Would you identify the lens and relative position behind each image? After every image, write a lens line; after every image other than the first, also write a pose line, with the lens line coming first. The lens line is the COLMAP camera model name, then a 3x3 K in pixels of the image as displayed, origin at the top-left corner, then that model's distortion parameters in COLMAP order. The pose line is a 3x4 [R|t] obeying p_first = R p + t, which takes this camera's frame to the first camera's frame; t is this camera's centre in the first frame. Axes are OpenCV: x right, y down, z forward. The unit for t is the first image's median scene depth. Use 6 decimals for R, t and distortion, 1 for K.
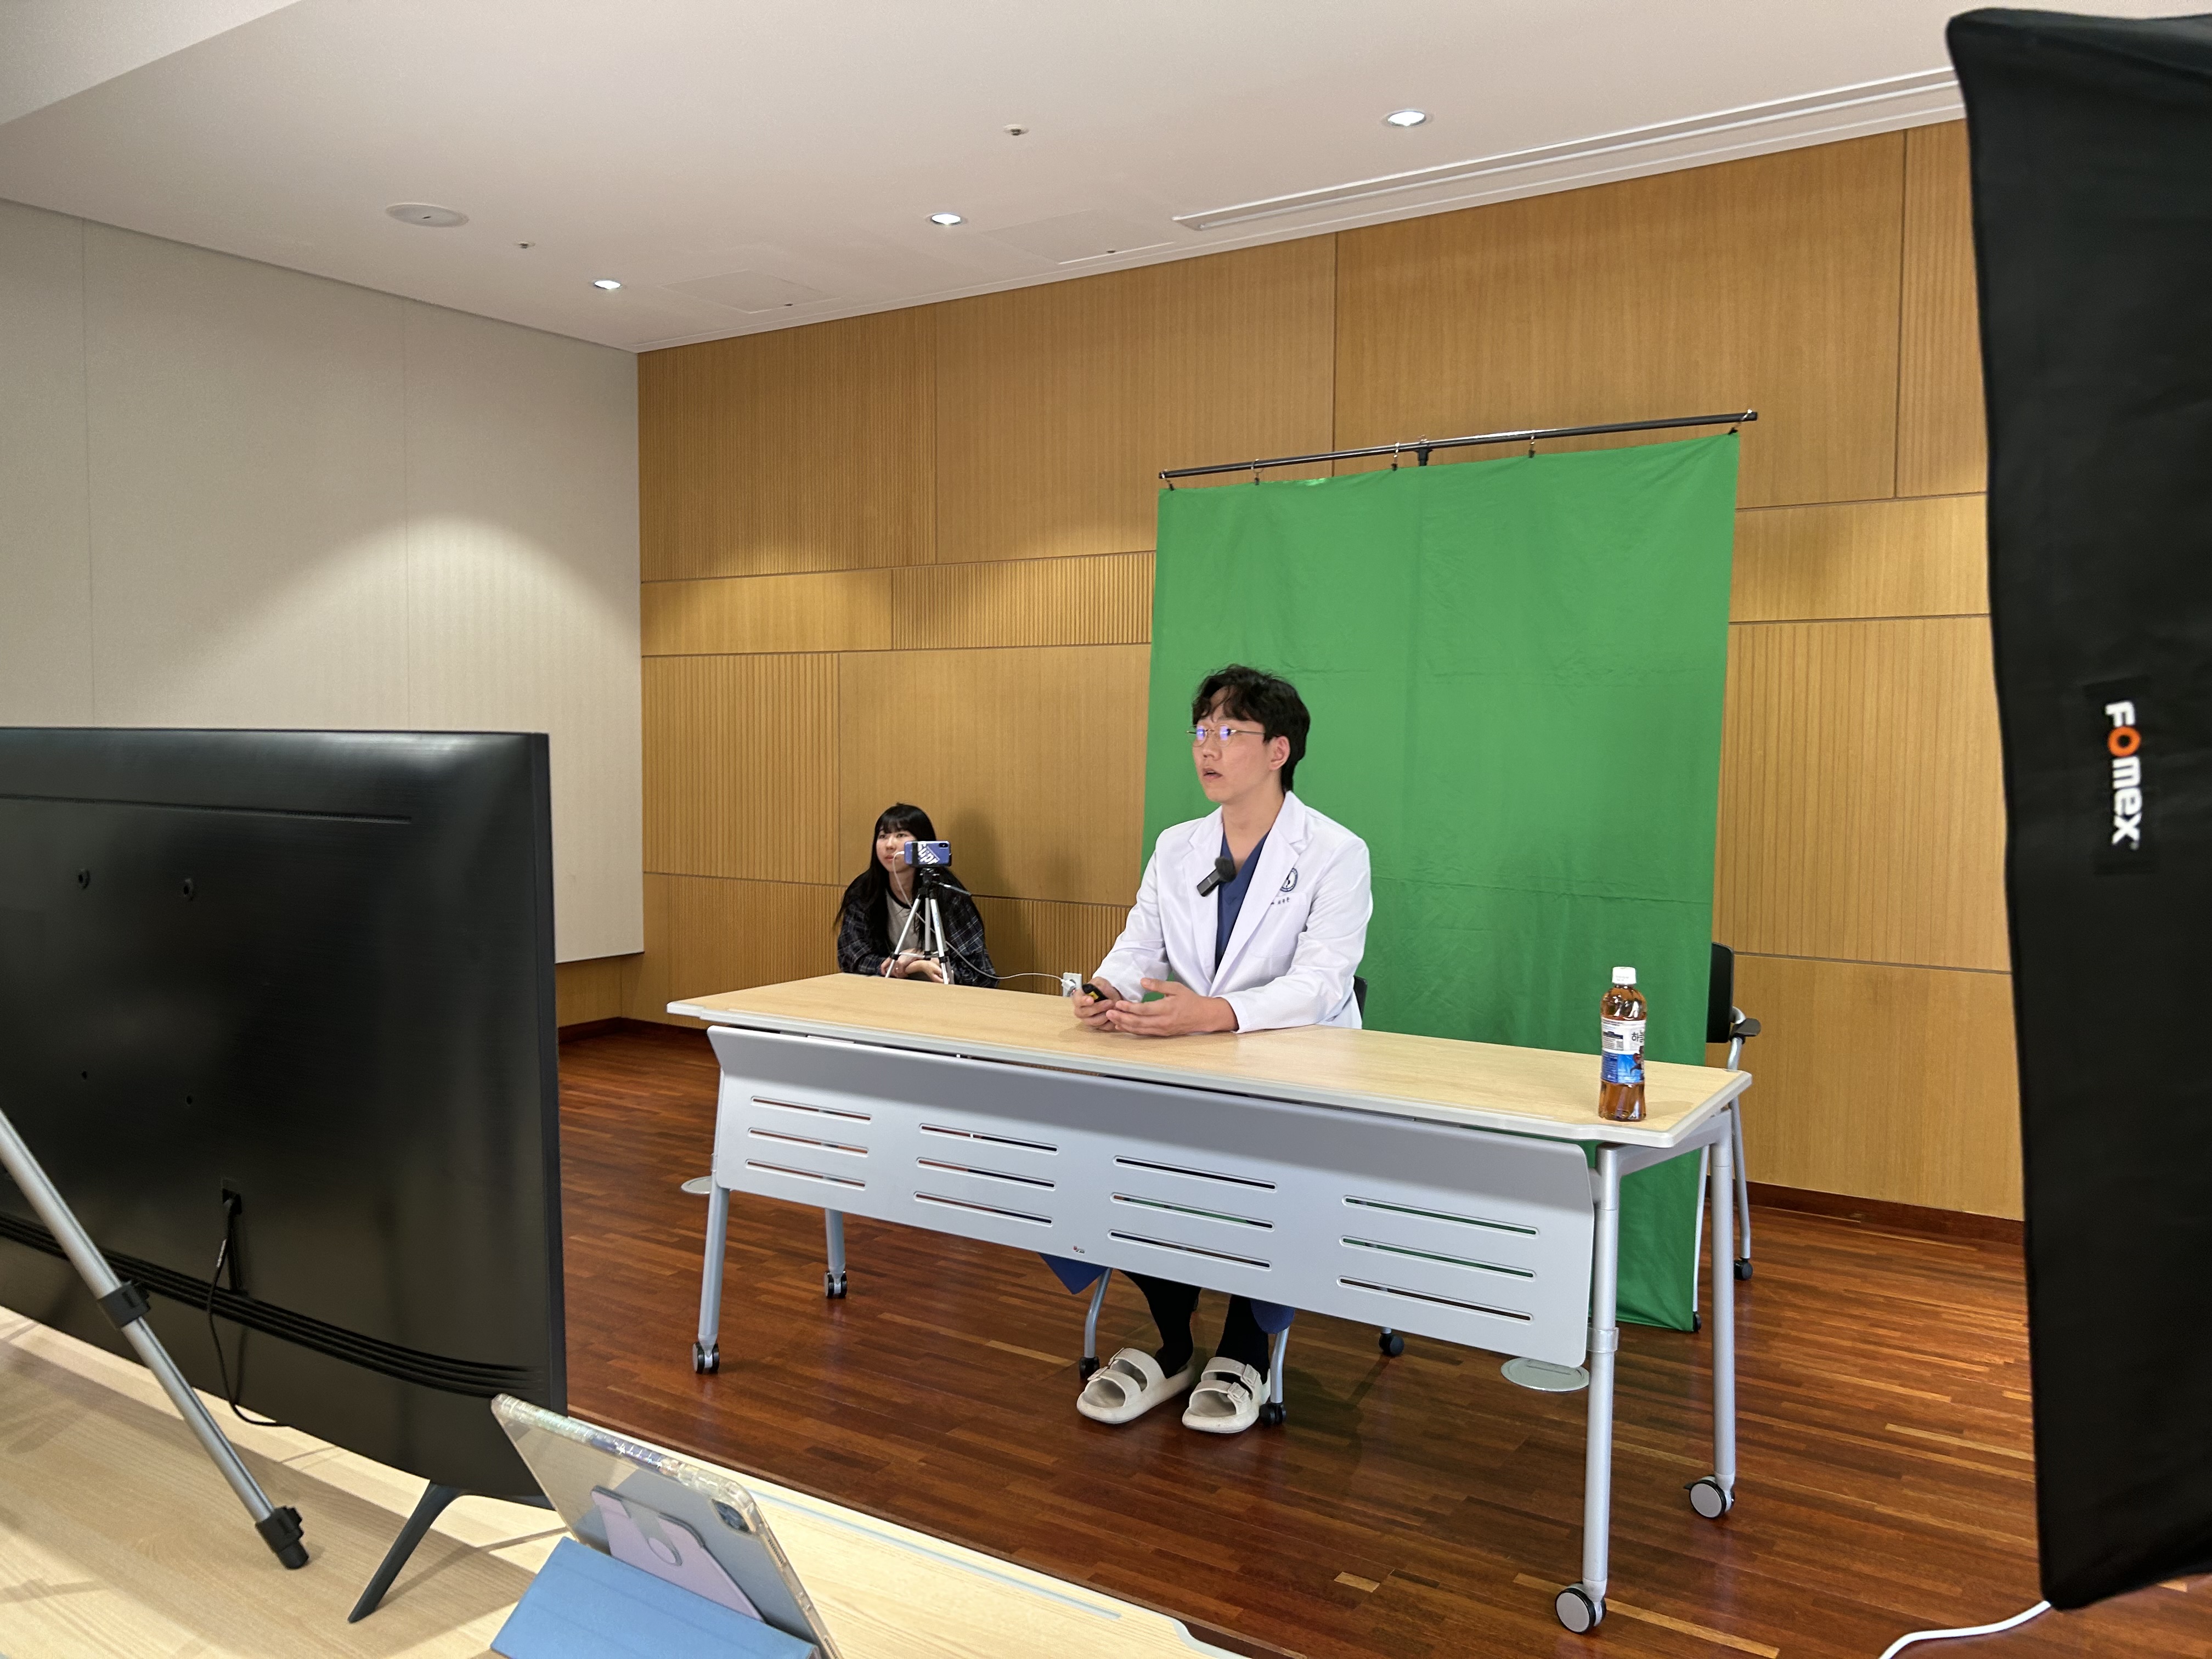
lens RADIAL K [[1674.0, 0, 1106.5], [0, 1674.0, 826.3], [0, 0, 1]] dist [-0.009729, -0.000619]
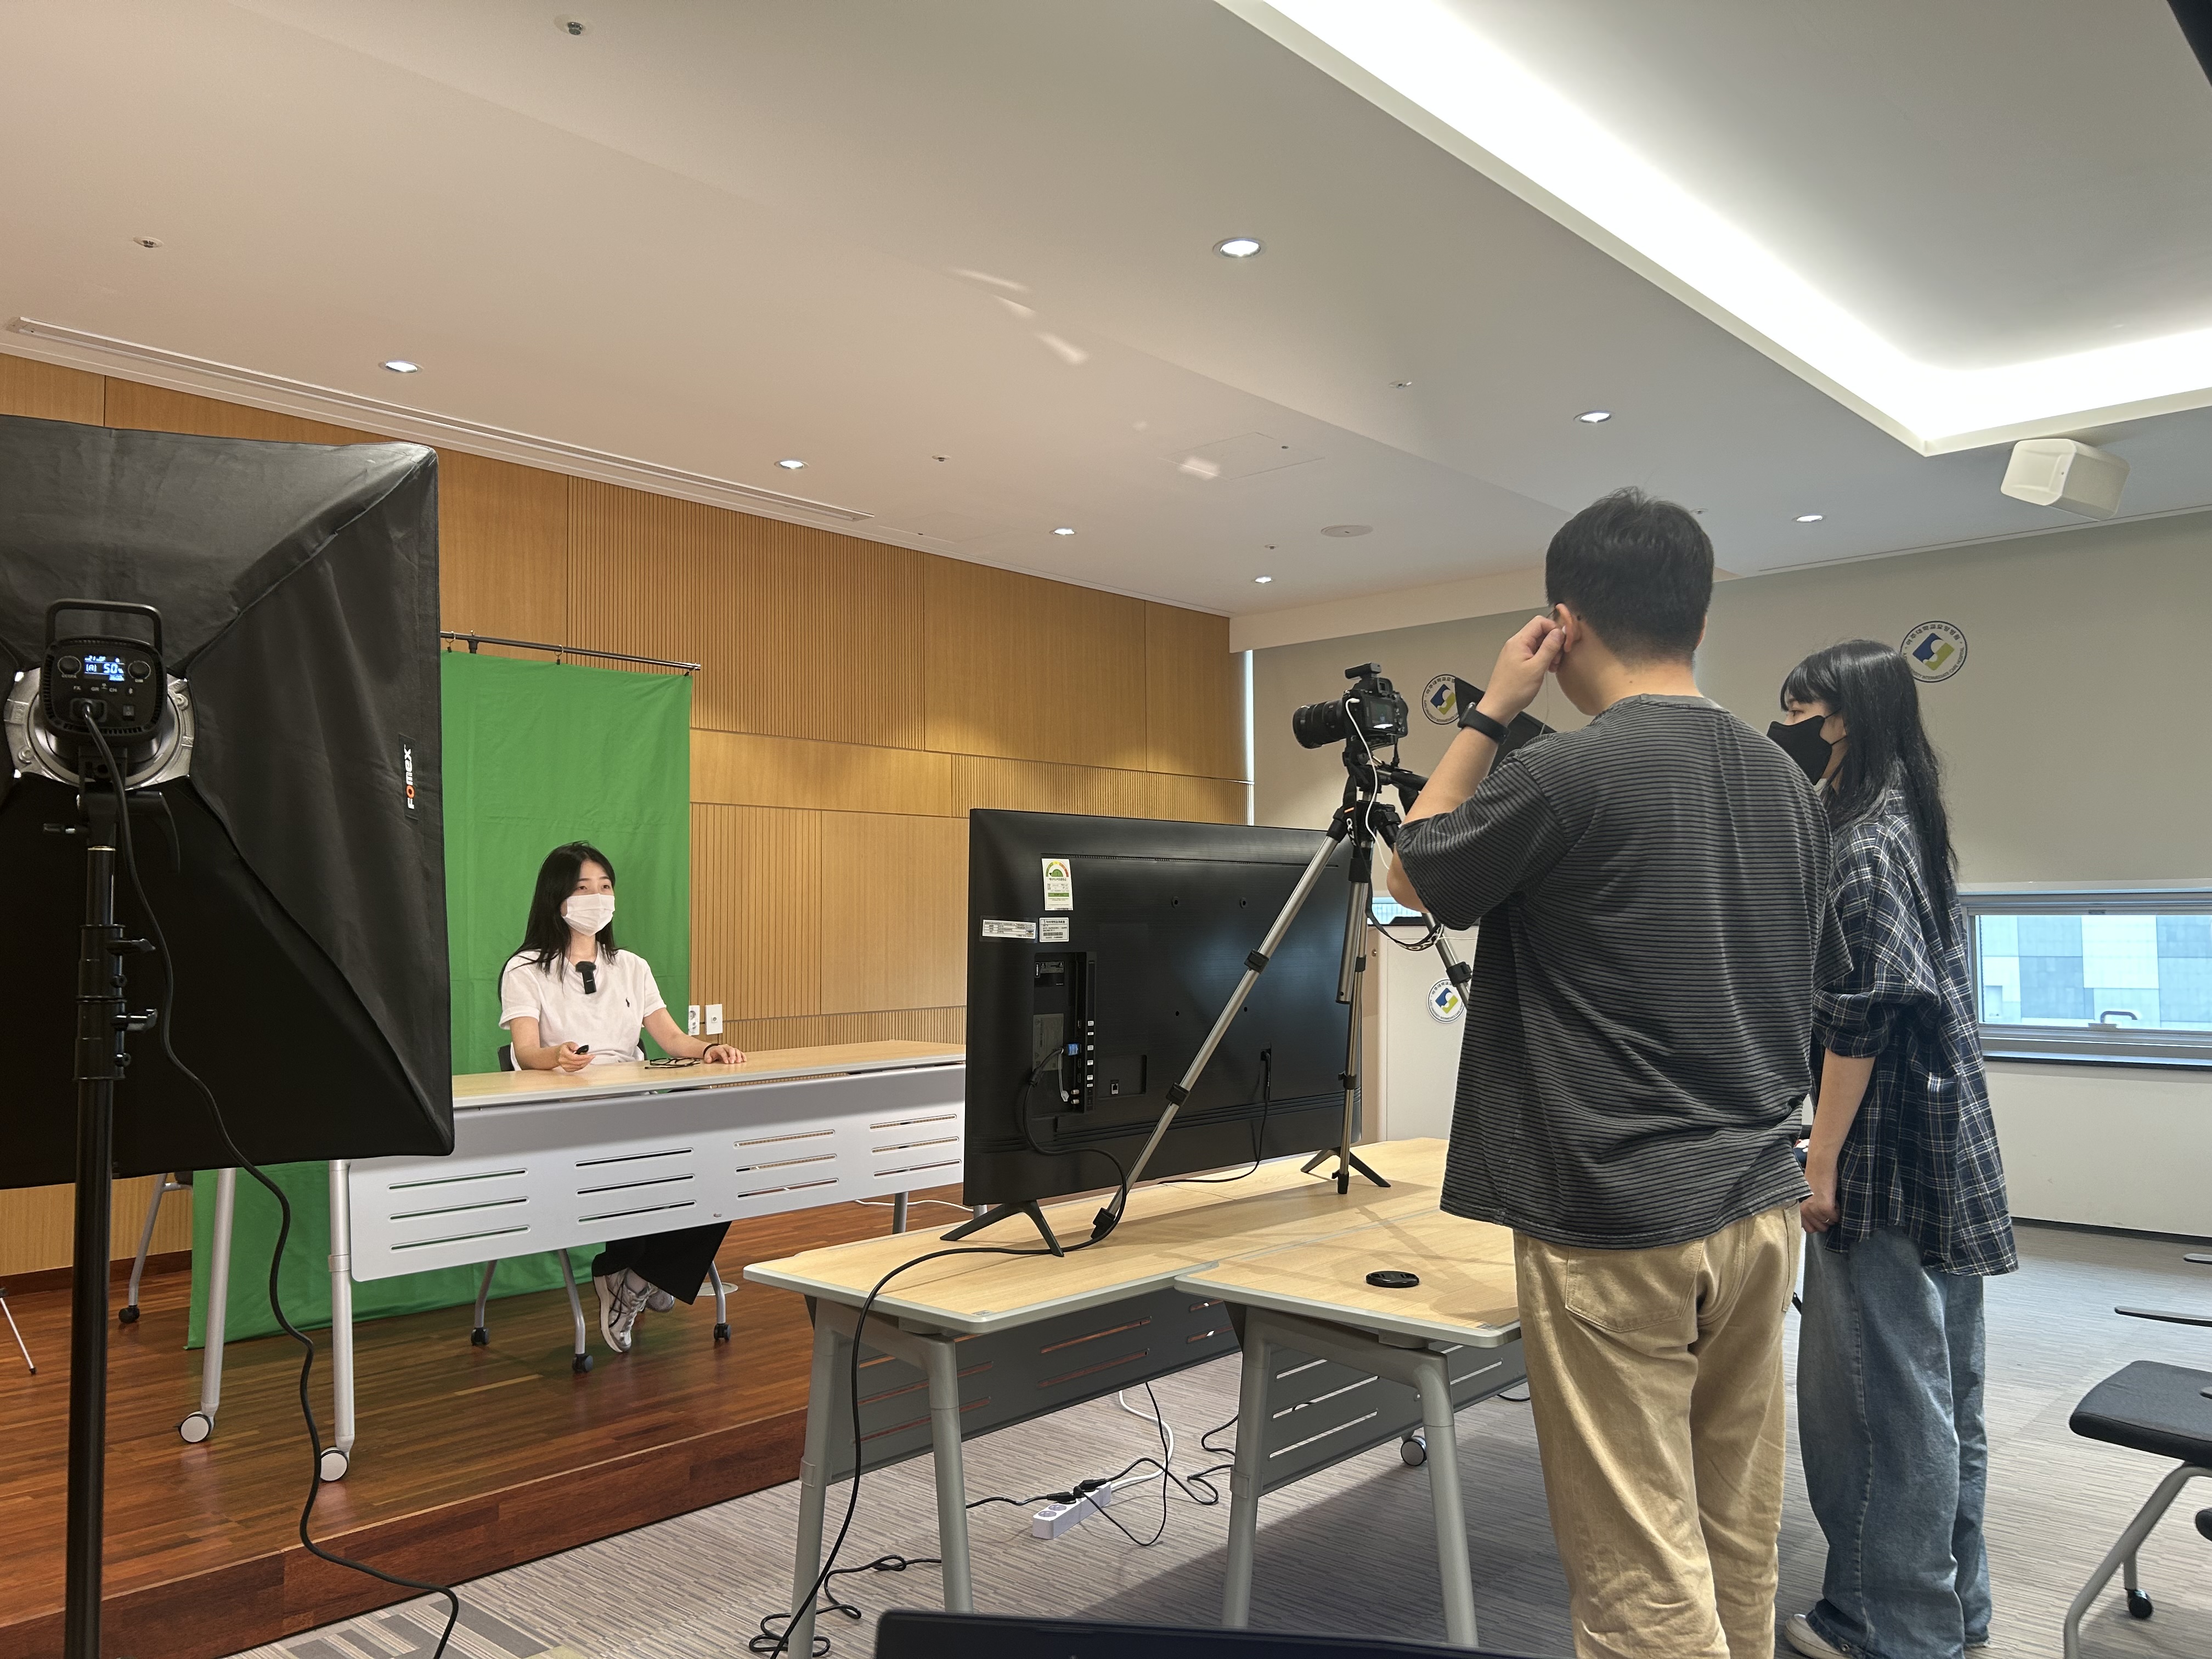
lens RADIAL K [[1674.0, 0, 1108.7], [0, 1674.0, 833.6], [0, 0, 1]] dist [-0.009729, -0.000619]
pose [[0.147812, 0.048650, 0.987818, -0.995814], [0.065980, 0.996079, -0.058930, 0.029690], [-0.986812, 0.073887, 0.144022, 0.345824]]
